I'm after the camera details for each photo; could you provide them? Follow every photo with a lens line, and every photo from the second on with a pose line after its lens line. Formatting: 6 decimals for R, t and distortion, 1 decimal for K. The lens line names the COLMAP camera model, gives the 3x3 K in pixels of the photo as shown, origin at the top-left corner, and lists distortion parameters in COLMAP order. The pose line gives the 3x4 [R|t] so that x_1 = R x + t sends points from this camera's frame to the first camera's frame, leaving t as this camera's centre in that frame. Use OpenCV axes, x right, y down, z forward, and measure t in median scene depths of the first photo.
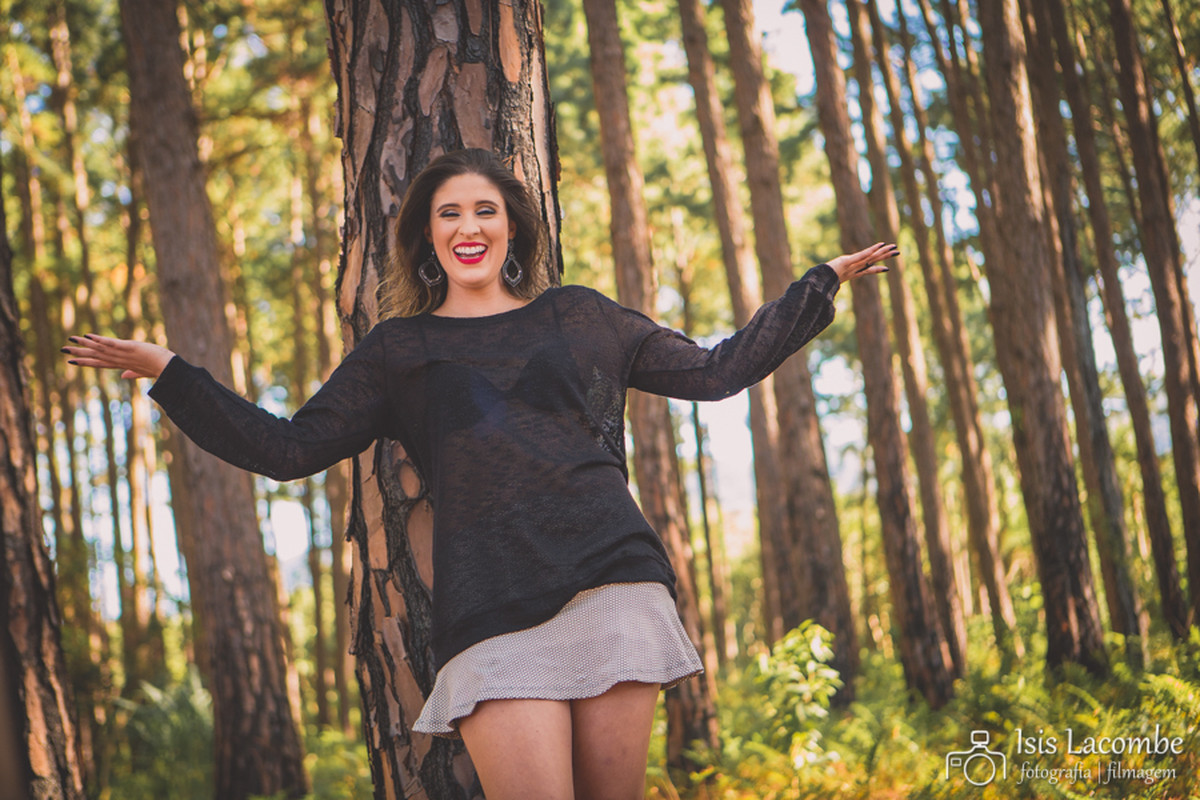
lens RADIAL K [[2240.7, 0, 595.0], [0, 2240.7, 401.9], [0, 0, 1]] dist [0.183558, 0.000000]
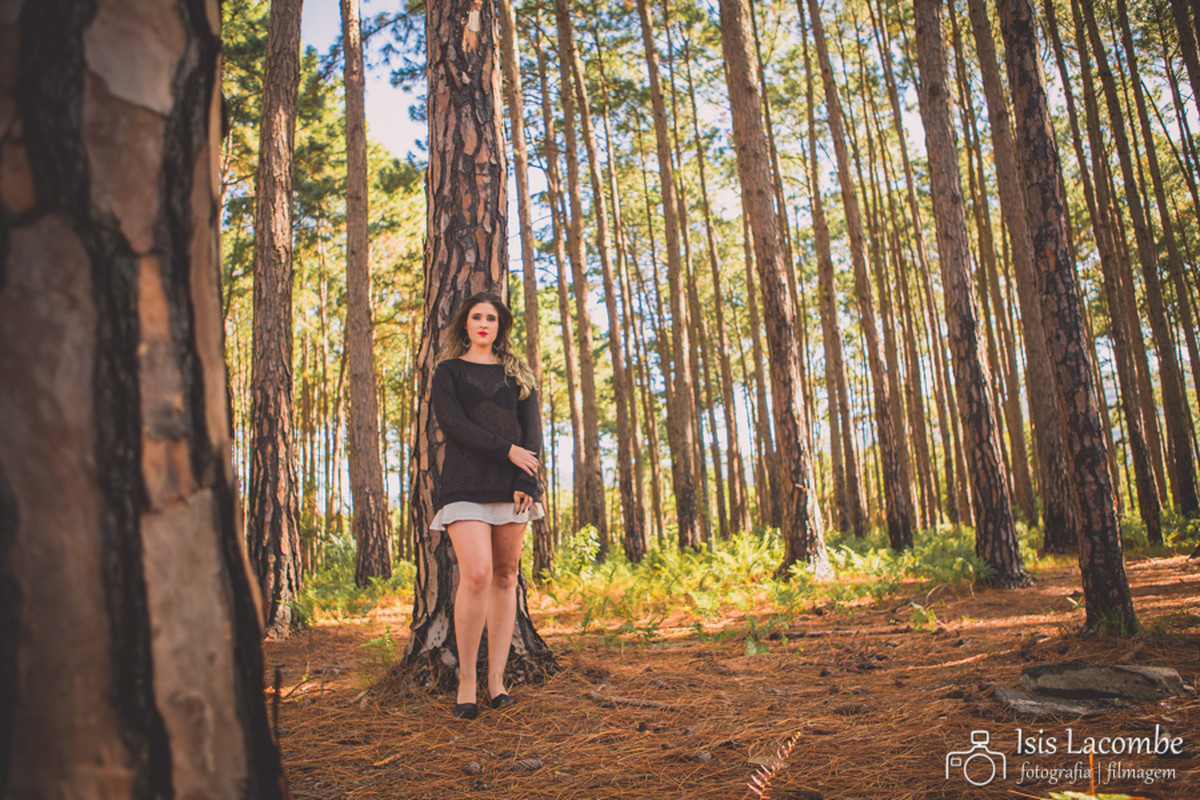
lens RADIAL K [[847.5, 0, 603.0], [0, 847.5, 411.9], [0, 0, 1]] dist [-0.092055, 0.039726]
pose [[0.991681, 0.081729, 0.099448, 0.000500], [-0.076880, 0.995702, -0.051649, 0.018105], [-0.103242, 0.043574, 0.993701, 0.023939]]
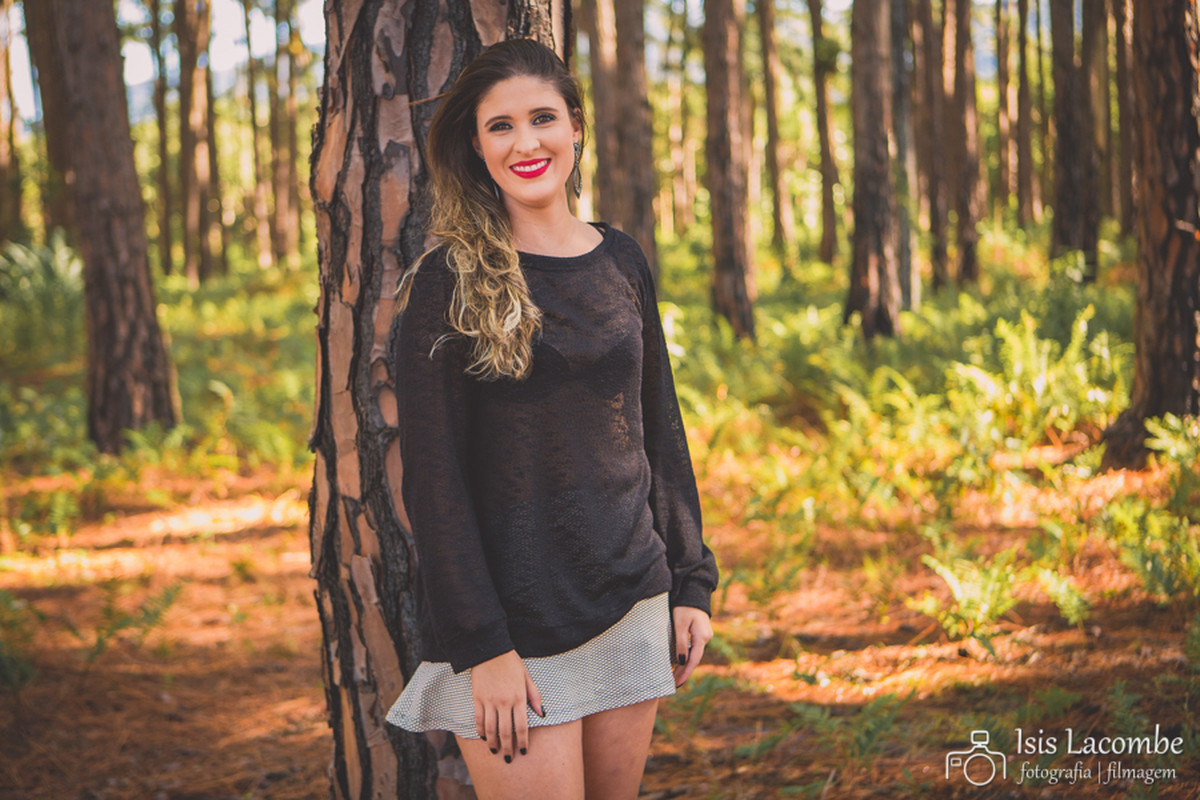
lens RADIAL K [[1930.5, 0, 603.7], [0, 1930.5, 401.0], [0, 0, 1]] dist [0.067625, 0.000000]
pose [[0.991307, 0.062780, 0.115625, -0.035920], [-0.087532, 0.970802, 0.223343, -0.060079], [-0.098228, -0.231522, 0.967858, 0.101889]]
